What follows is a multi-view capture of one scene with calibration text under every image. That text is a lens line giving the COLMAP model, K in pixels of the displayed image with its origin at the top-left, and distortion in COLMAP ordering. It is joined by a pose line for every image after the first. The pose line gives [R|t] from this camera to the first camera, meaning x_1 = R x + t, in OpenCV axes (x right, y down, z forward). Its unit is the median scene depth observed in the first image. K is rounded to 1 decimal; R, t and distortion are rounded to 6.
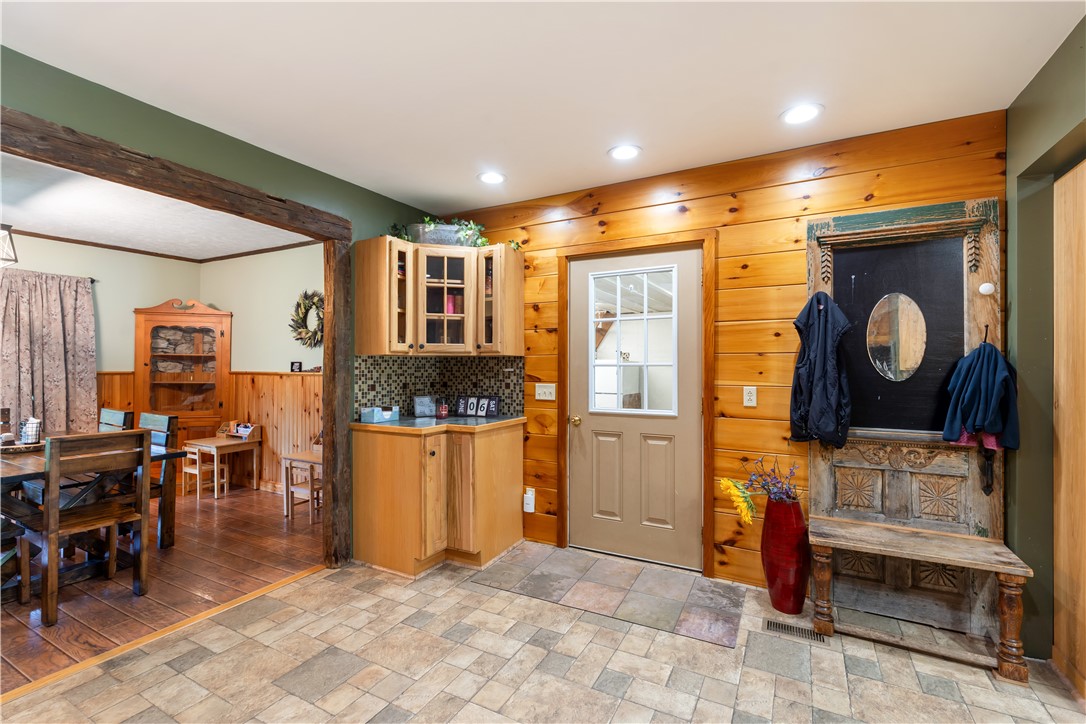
lens RADIAL K [[483.7, 0, 545.0], [0, 483.7, 364.7], [0, 0, 1]] dist [-0.001313, 0.000303]
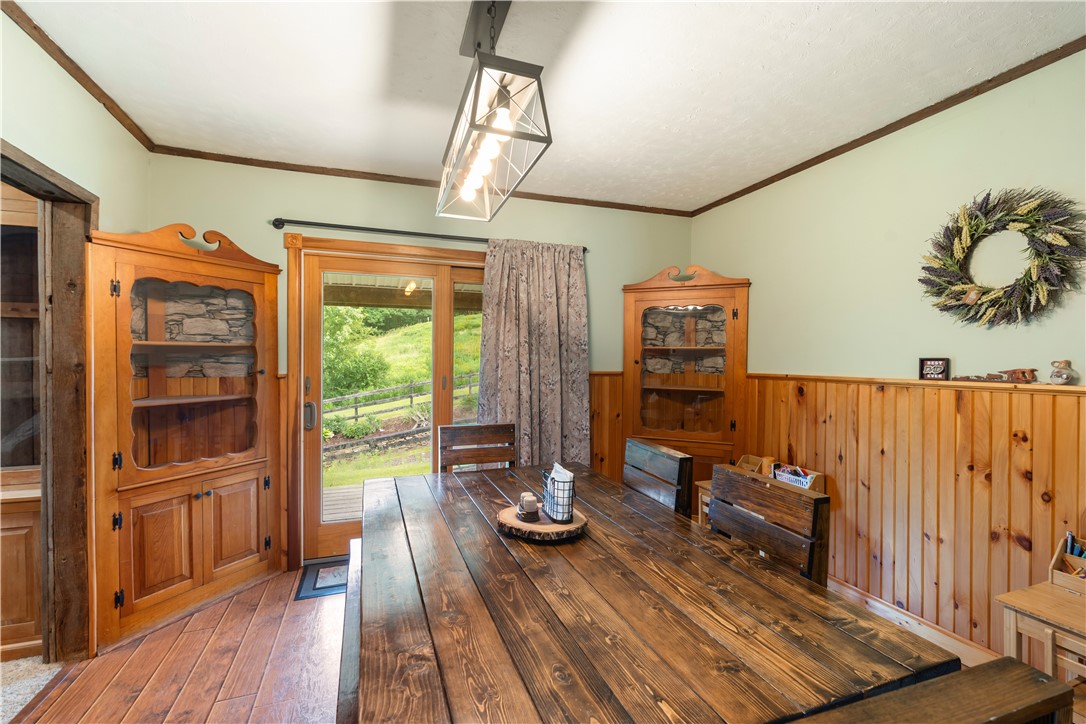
lens RADIAL K [[469.2, 0, 540.3], [0, 469.2, 360.8], [0, 0, 1]] dist [-0.000641, 0.000133]
pose [[0.745392, 0.003045, -0.666619, -0.731493], [-0.002087, 0.999995, 0.002235, -0.005034], [0.666623, -0.000275, 0.745395, 0.602449]]
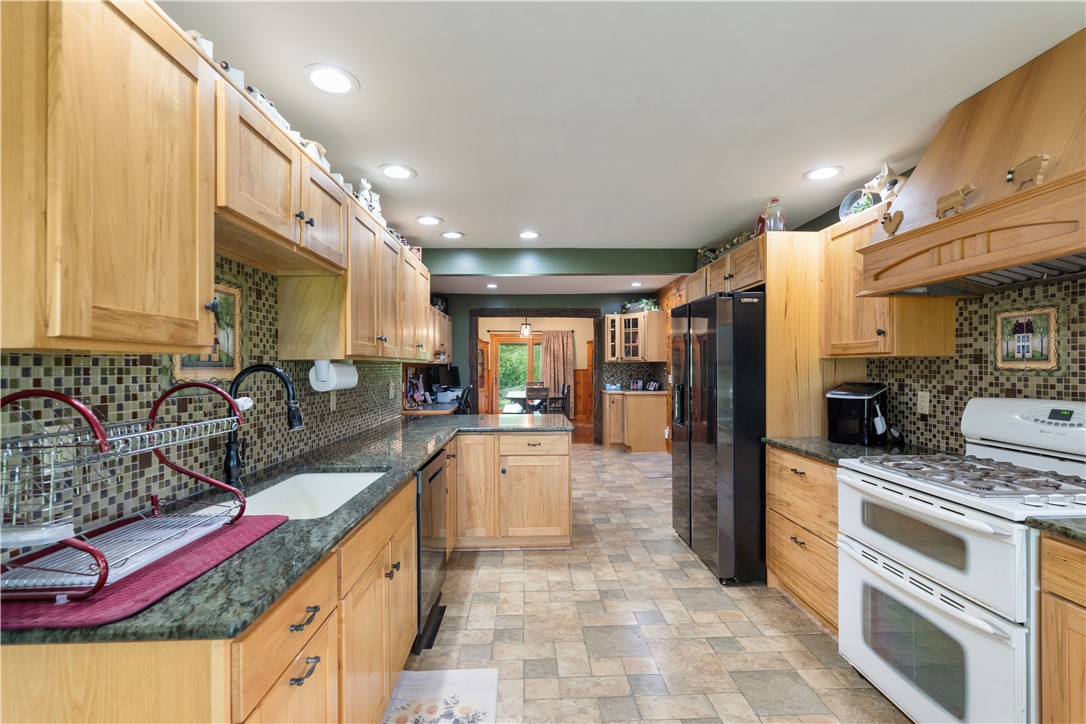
lens RADIAL K [[478.0, 0, 544.4], [0, 478.0, 364.1], [0, 0, 1]] dist [-0.002339, -0.000202]
pose [[0.498498, -0.006185, -0.866869, 1.604278], [0.008241, 0.999963, -0.002396, -0.007740], [0.866852, -0.005949, 0.498530, -0.493305]]
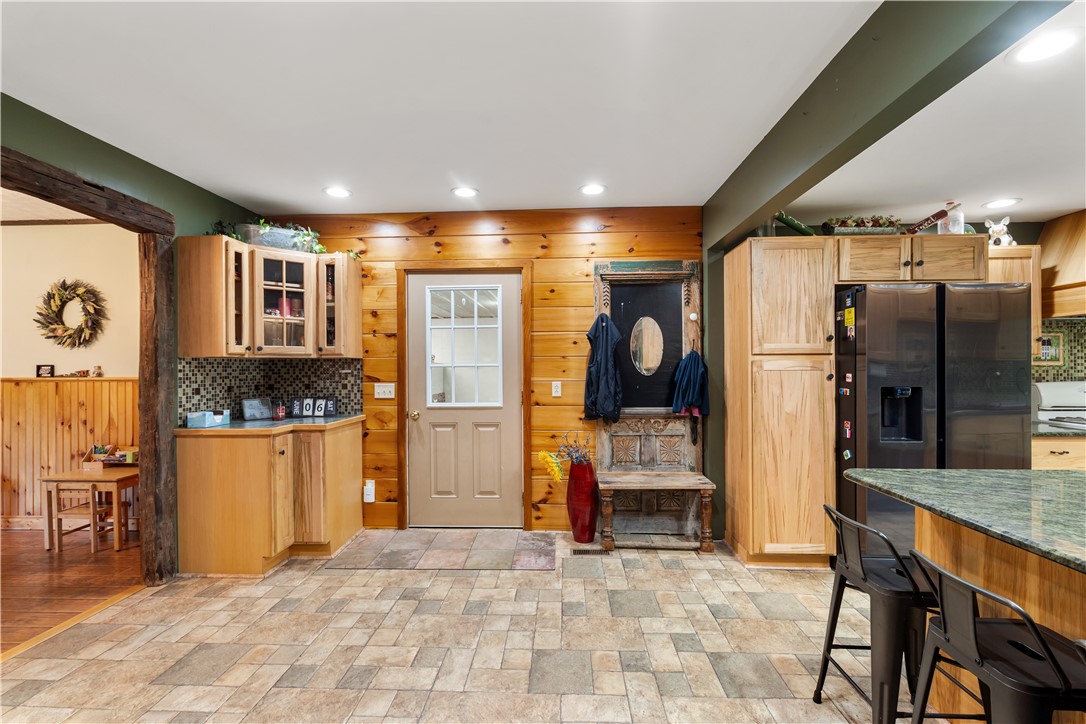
lens RADIAL K [[486.1, 0, 548.6], [0, 486.1, 367.5], [0, 0, 1]] dist [0.001495, -0.000242]
pose [[0.898311, -0.007211, 0.439302, -0.163148], [0.006479, 0.999974, 0.003166, 0.002028], [-0.439313, 0.000002, 0.898334, -0.170638]]
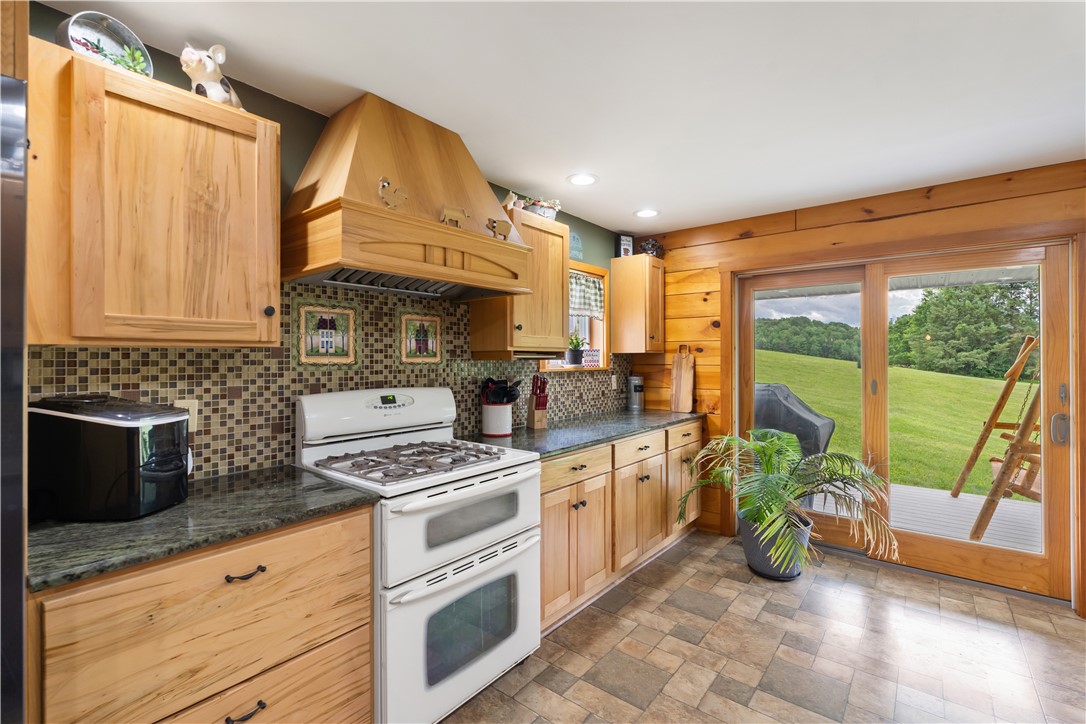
lens RADIAL K [[479.7, 0, 545.4], [0, 479.7, 354.1], [0, 0, 1]] dist [-0.001061, -0.000016]
pose [[0.187021, 0.006310, 0.982336, 0.851366], [-0.003233, 0.999978, -0.005807, -0.007901], [-0.982351, -0.002090, 0.187037, -0.087412]]
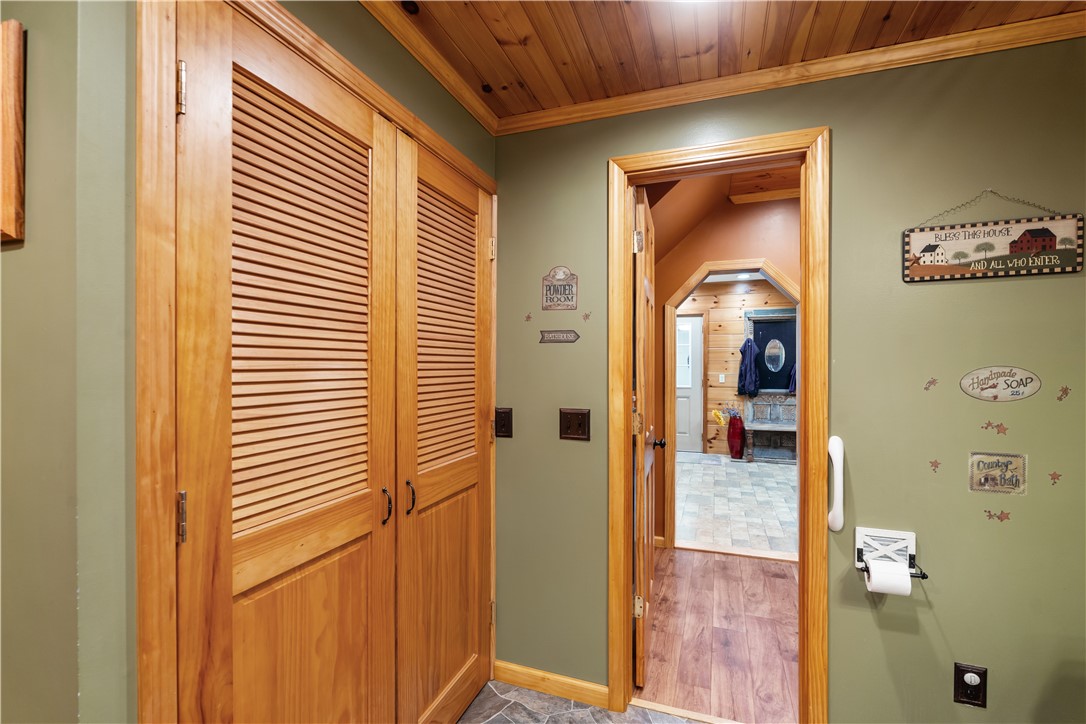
lens RADIAL K [[486.1, 0, 548.6], [0, 486.1, 367.5], [0, 0, 1]] dist [0.001495, -0.000242]
pose [[0.988137, -0.000560, 0.153576, -0.746323], [-0.000416, 0.999980, 0.006329, -0.005597], [-0.153576, -0.006317, 0.988117, -1.182228]]
